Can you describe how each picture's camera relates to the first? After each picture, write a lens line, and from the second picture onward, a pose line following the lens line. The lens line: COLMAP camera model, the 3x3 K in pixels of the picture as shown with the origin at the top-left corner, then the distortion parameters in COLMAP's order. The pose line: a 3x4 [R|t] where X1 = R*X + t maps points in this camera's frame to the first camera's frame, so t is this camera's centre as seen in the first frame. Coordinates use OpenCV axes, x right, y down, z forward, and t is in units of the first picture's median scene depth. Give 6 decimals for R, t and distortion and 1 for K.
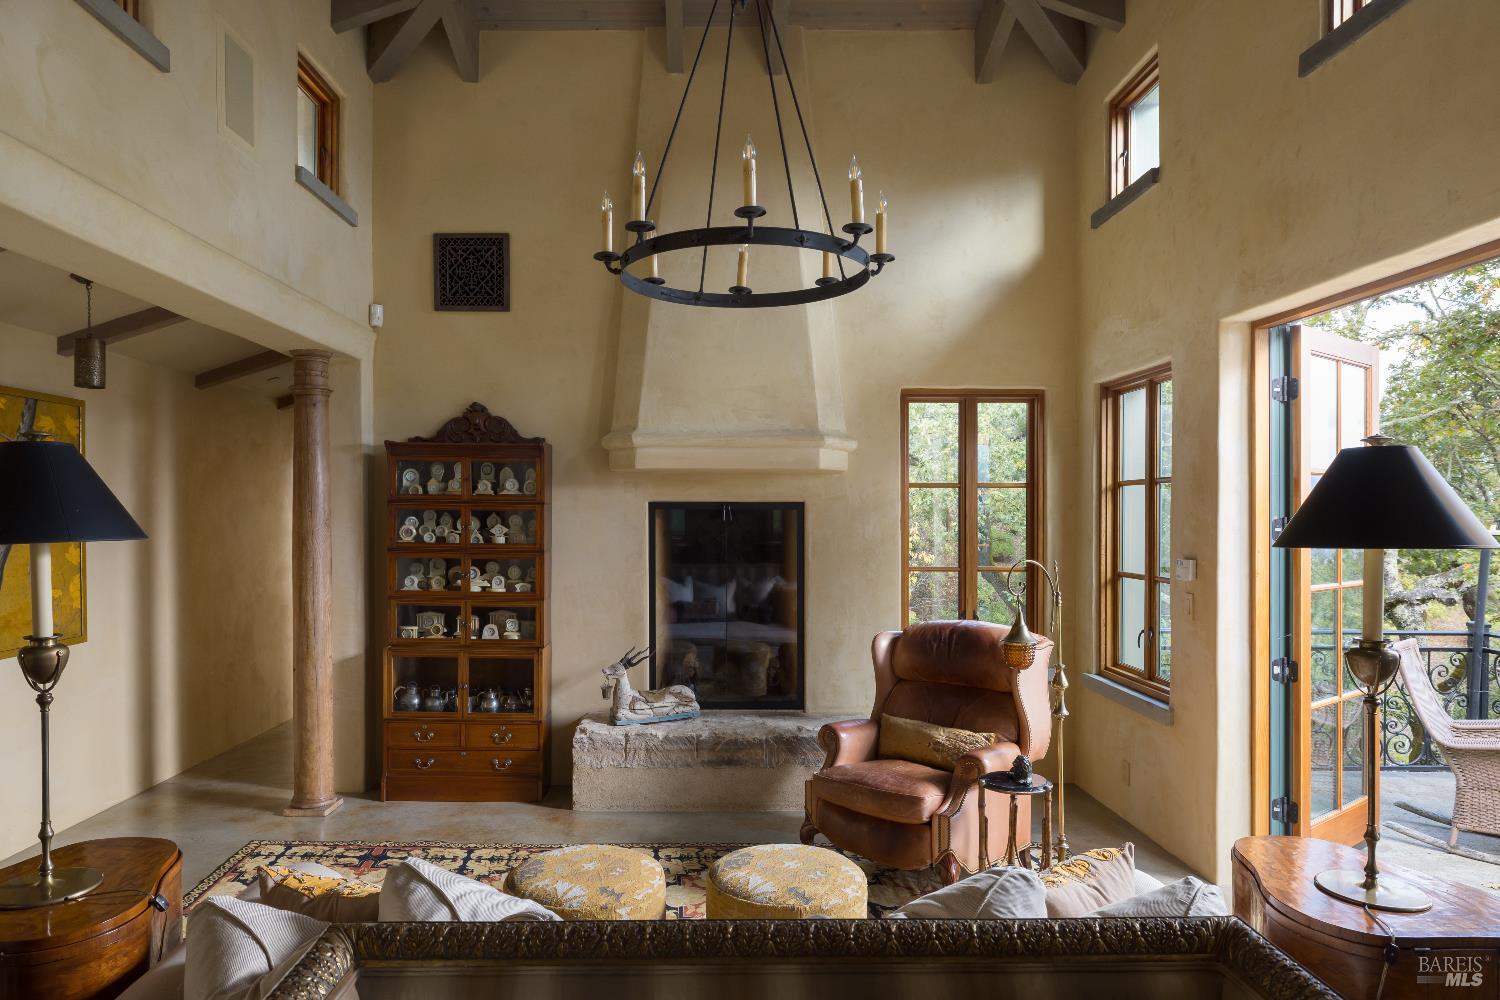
lens RADIAL K [[860.0, 0, 738.3], [0, 860.0, 502.8], [0, 0, 1]] dist [0.022119, -0.000152]
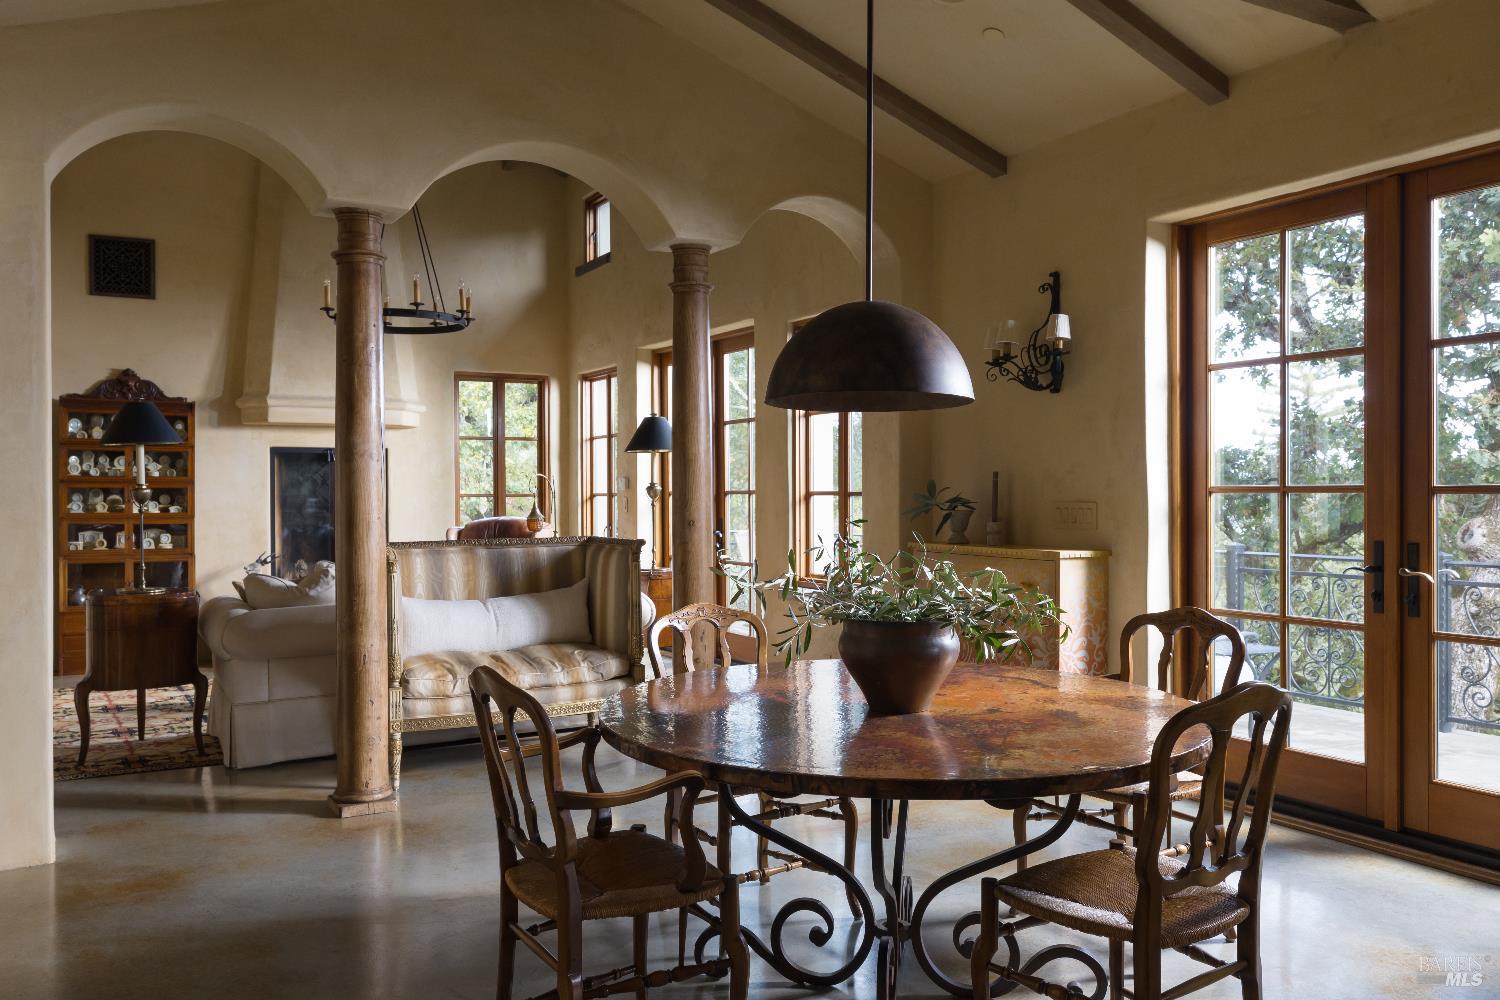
lens RADIAL K [[1171.1, 0, 746.1], [0, 1171.1, 495.9], [0, 0, 1]] dist [-0.012598, 0.001514]
pose [[0.876692, -0.008689, 0.480973, -0.343838], [0.004285, 0.999938, 0.010255, 0.062204], [-0.481032, -0.006930, 0.876675, -1.006468]]
